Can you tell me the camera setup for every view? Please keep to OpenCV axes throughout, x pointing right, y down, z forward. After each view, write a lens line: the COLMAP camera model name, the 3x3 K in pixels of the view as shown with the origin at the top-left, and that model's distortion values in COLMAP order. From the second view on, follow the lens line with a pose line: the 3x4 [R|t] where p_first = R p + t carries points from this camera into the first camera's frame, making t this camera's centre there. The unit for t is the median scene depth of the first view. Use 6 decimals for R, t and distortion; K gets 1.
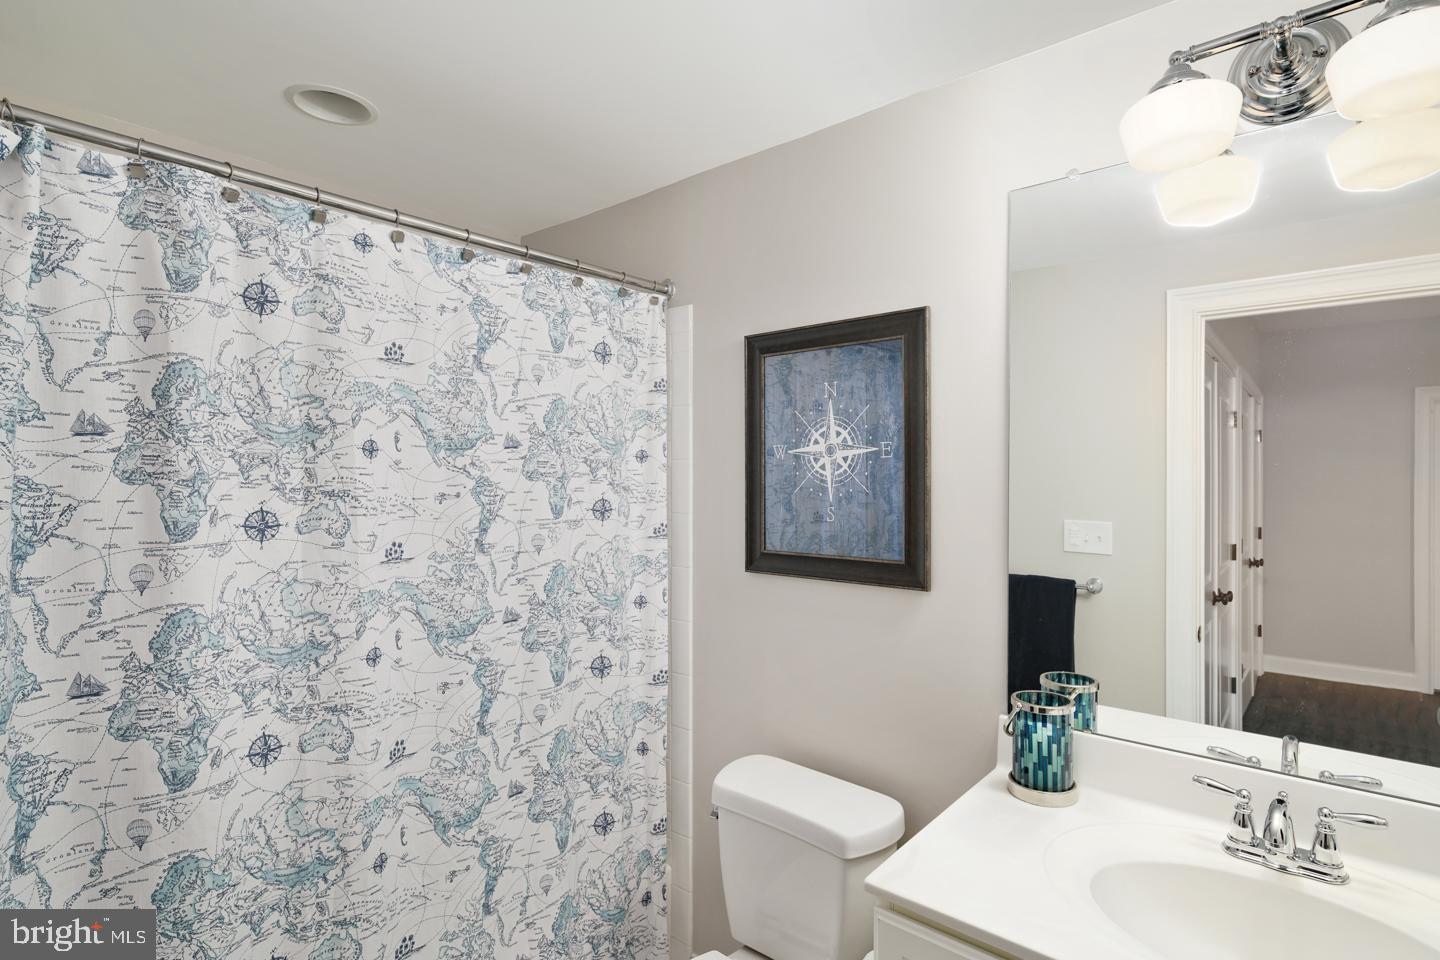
lens RADIAL K [[705.8, 0, 753.3], [0, 705.8, 480.8], [0, 0, 1]] dist [-0.001213, -0.000940]
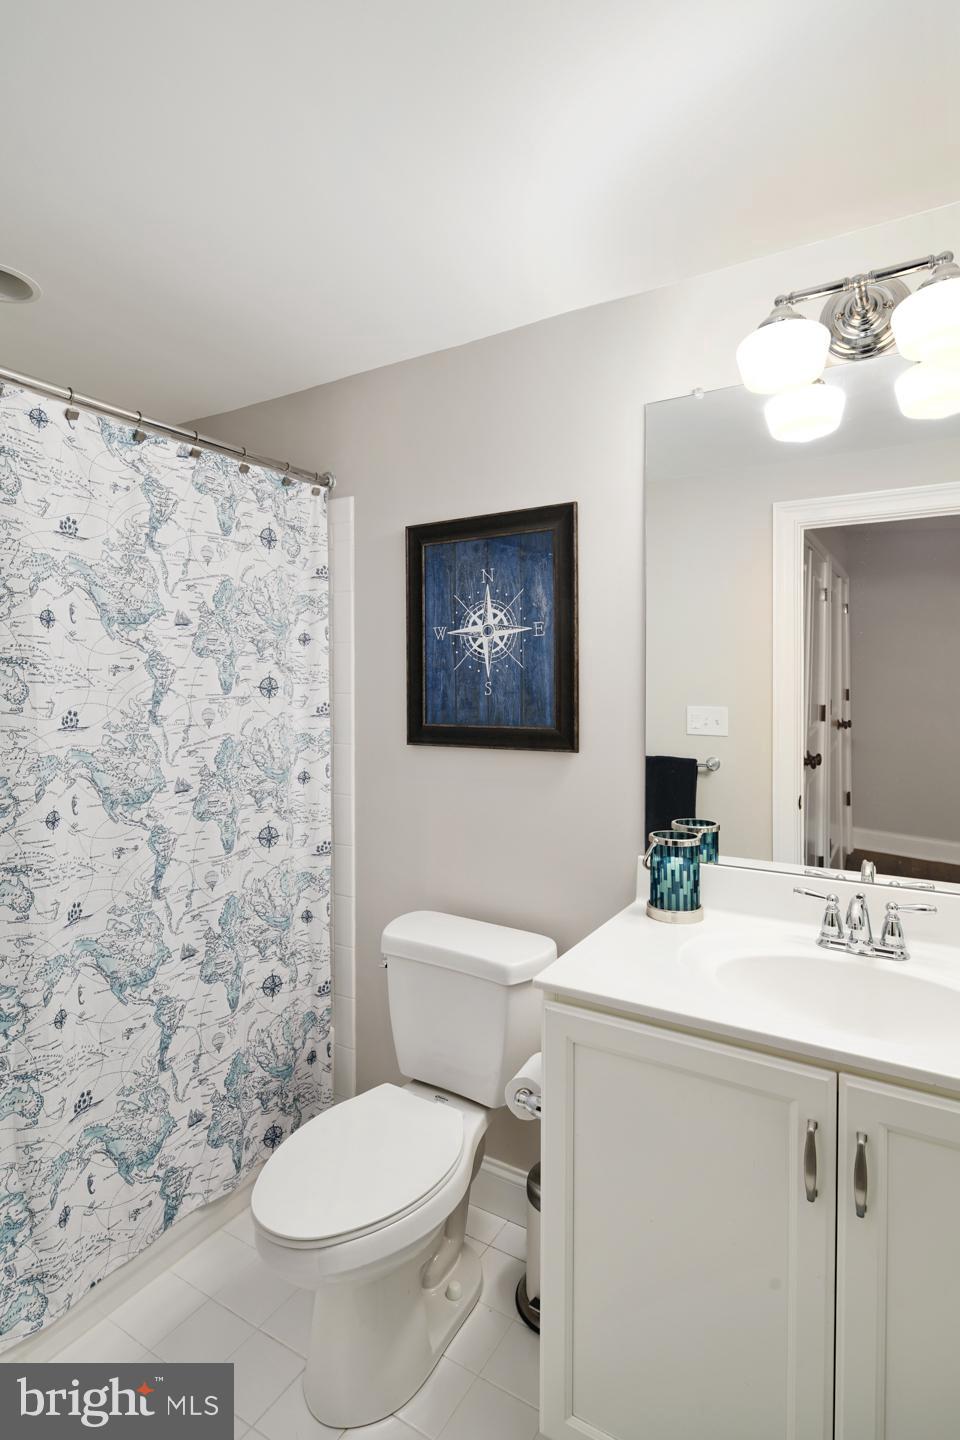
lens RADIAL K [[710.2, 0, 480.2], [0, 710.2, 688.6], [0, 0, 1]] dist [-0.002119, -0.000911]
pose [[0.990297, 0.002652, 0.138944, -0.059346], [-0.001710, 0.999975, -0.006898, 0.058119], [-0.138959, 0.006593, 0.990276, -0.099140]]
